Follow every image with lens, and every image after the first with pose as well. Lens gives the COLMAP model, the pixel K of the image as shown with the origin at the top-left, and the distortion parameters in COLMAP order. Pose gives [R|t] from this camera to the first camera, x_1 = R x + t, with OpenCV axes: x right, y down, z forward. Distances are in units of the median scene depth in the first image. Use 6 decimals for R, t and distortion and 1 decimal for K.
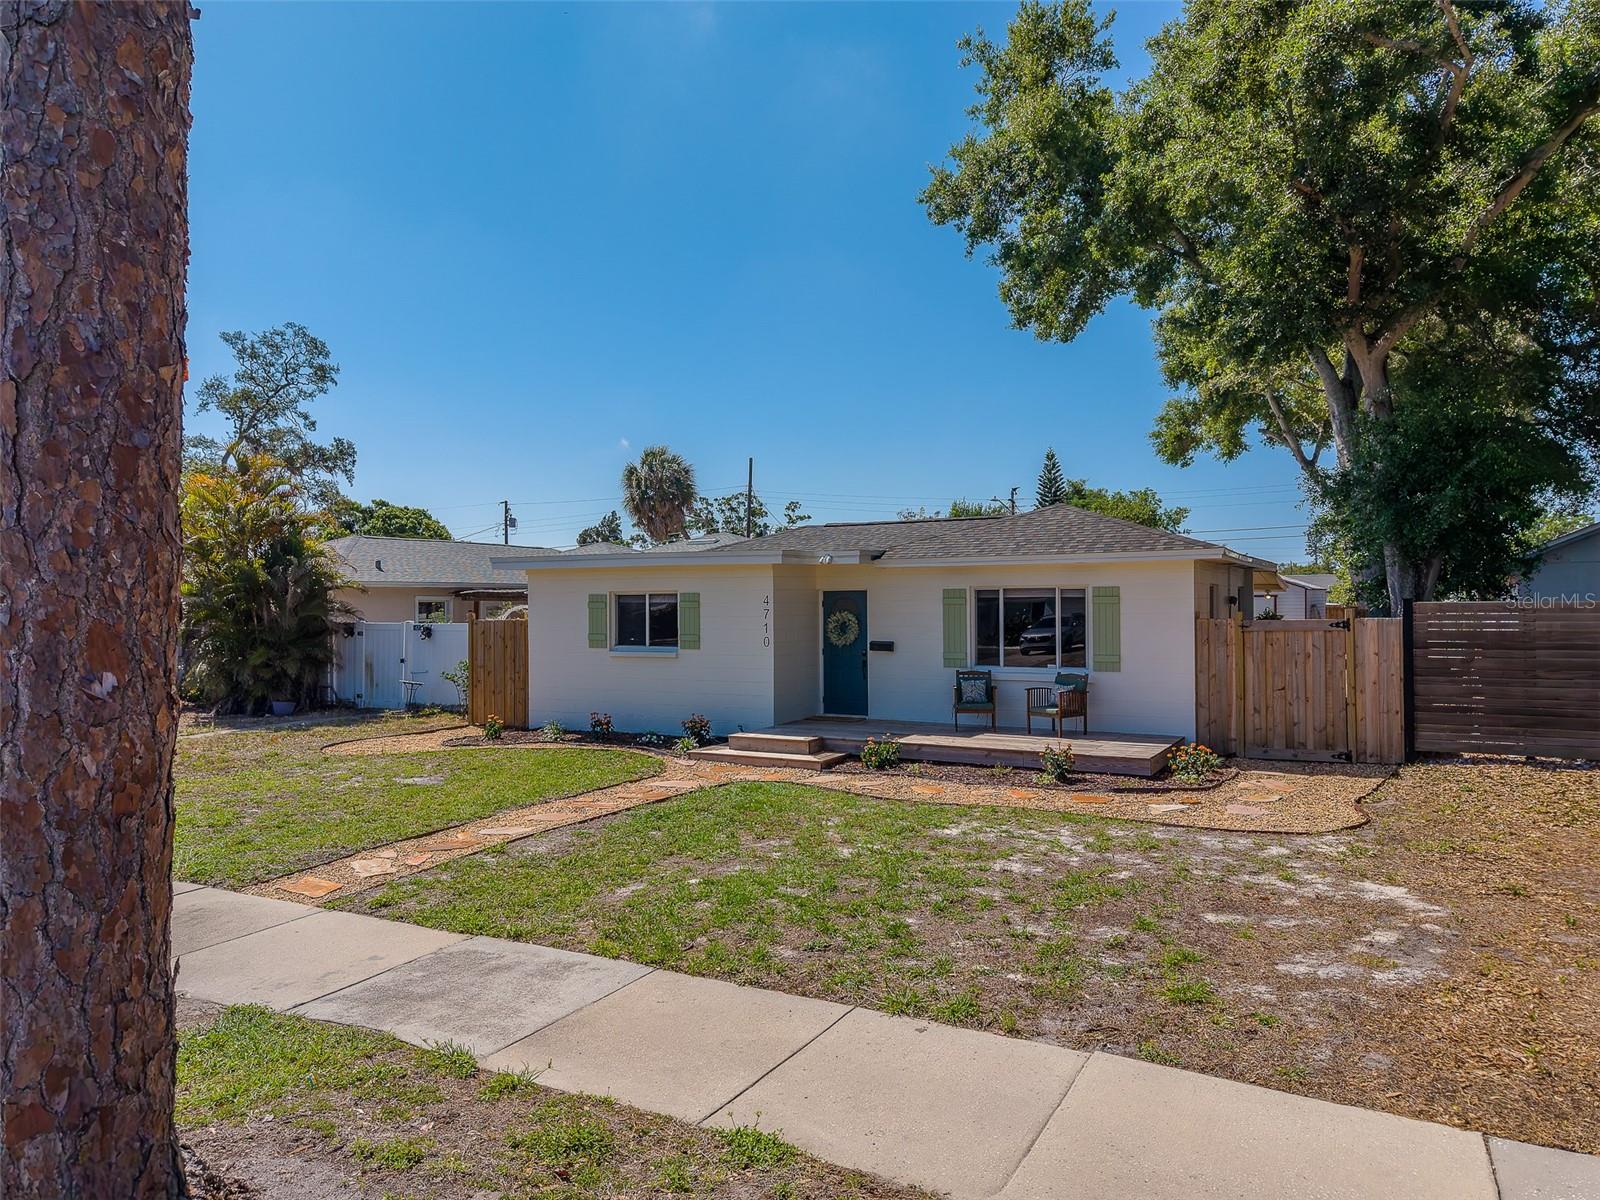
lens RADIAL K [[1101.4, 0, 790.0], [0, 1101.4, 595.8], [0, 0, 1]] dist [0.041340, -0.022166]
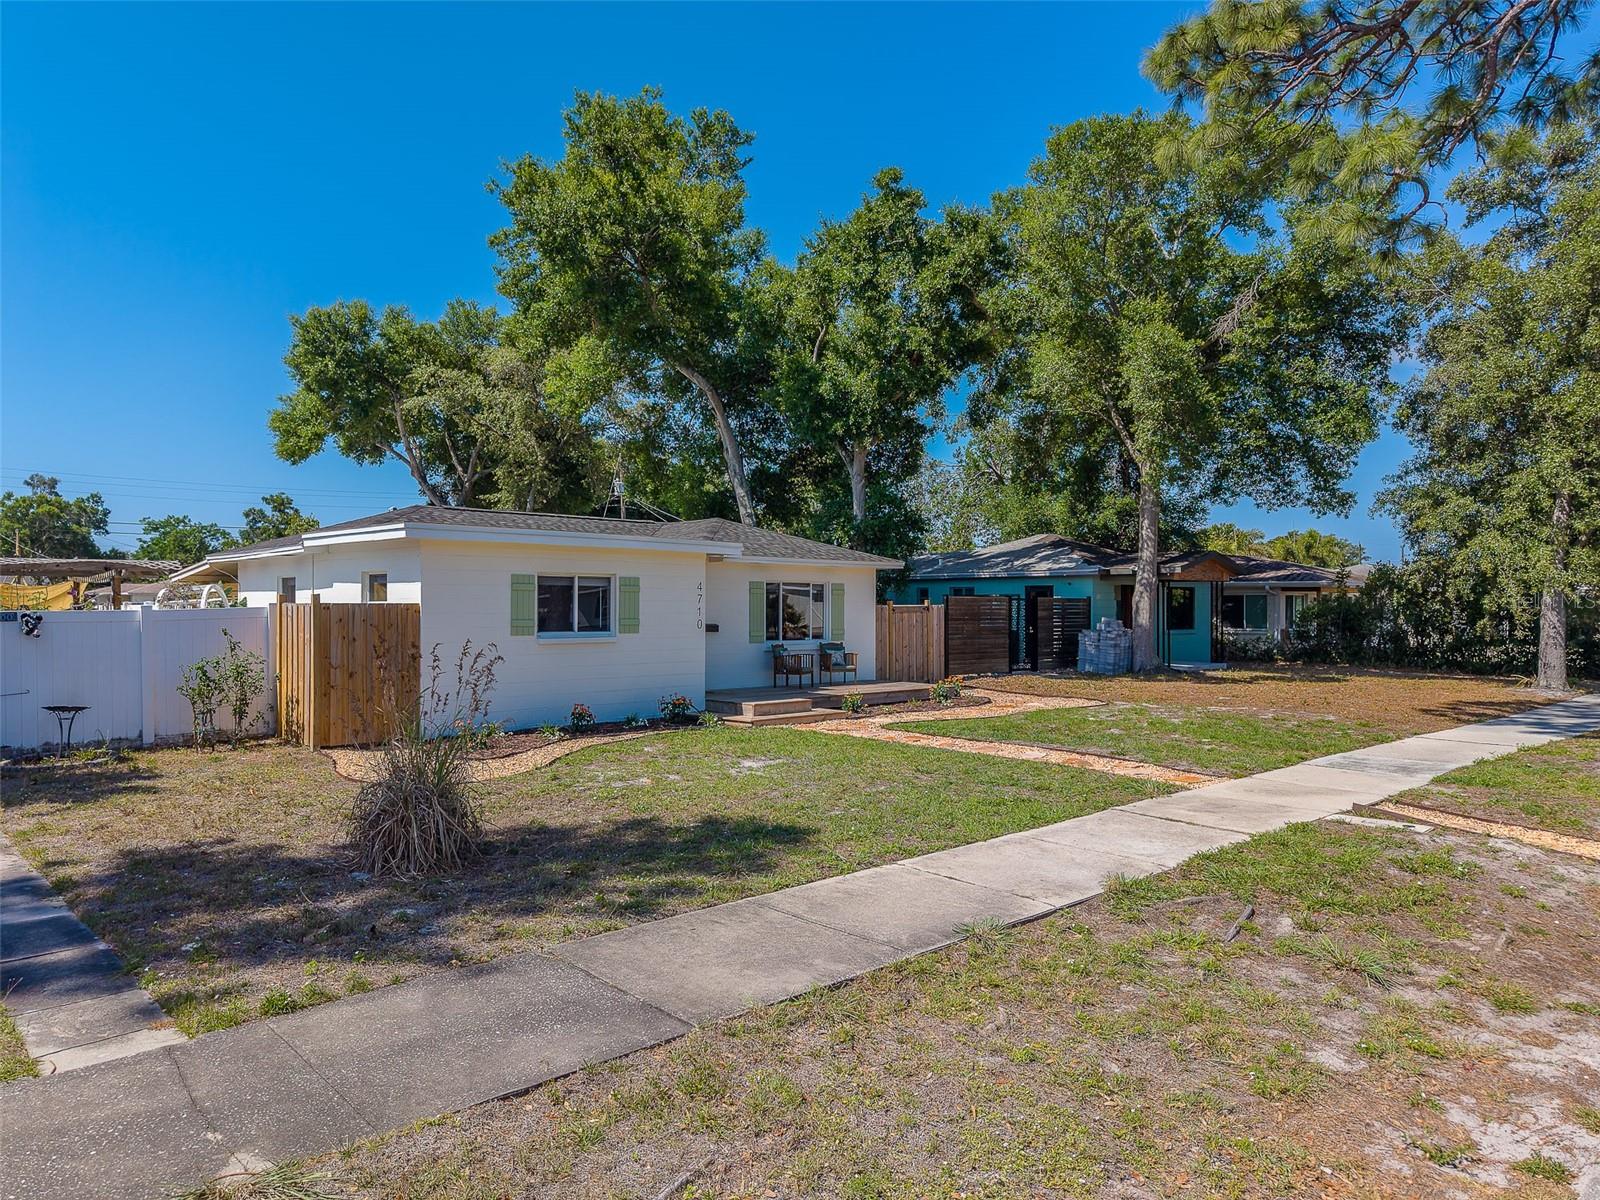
lens RADIAL K [[1069.2, 0, 800.0], [0, 1069.2, 600.0], [0, 0, 1]] dist [0.036382, -0.017216]
pose [[0.304425, 0.019689, 0.952333, -0.954949], [-0.006496, 0.999806, -0.018594, 0.034983], [-0.952514, -0.000526, 0.304494, 0.544718]]
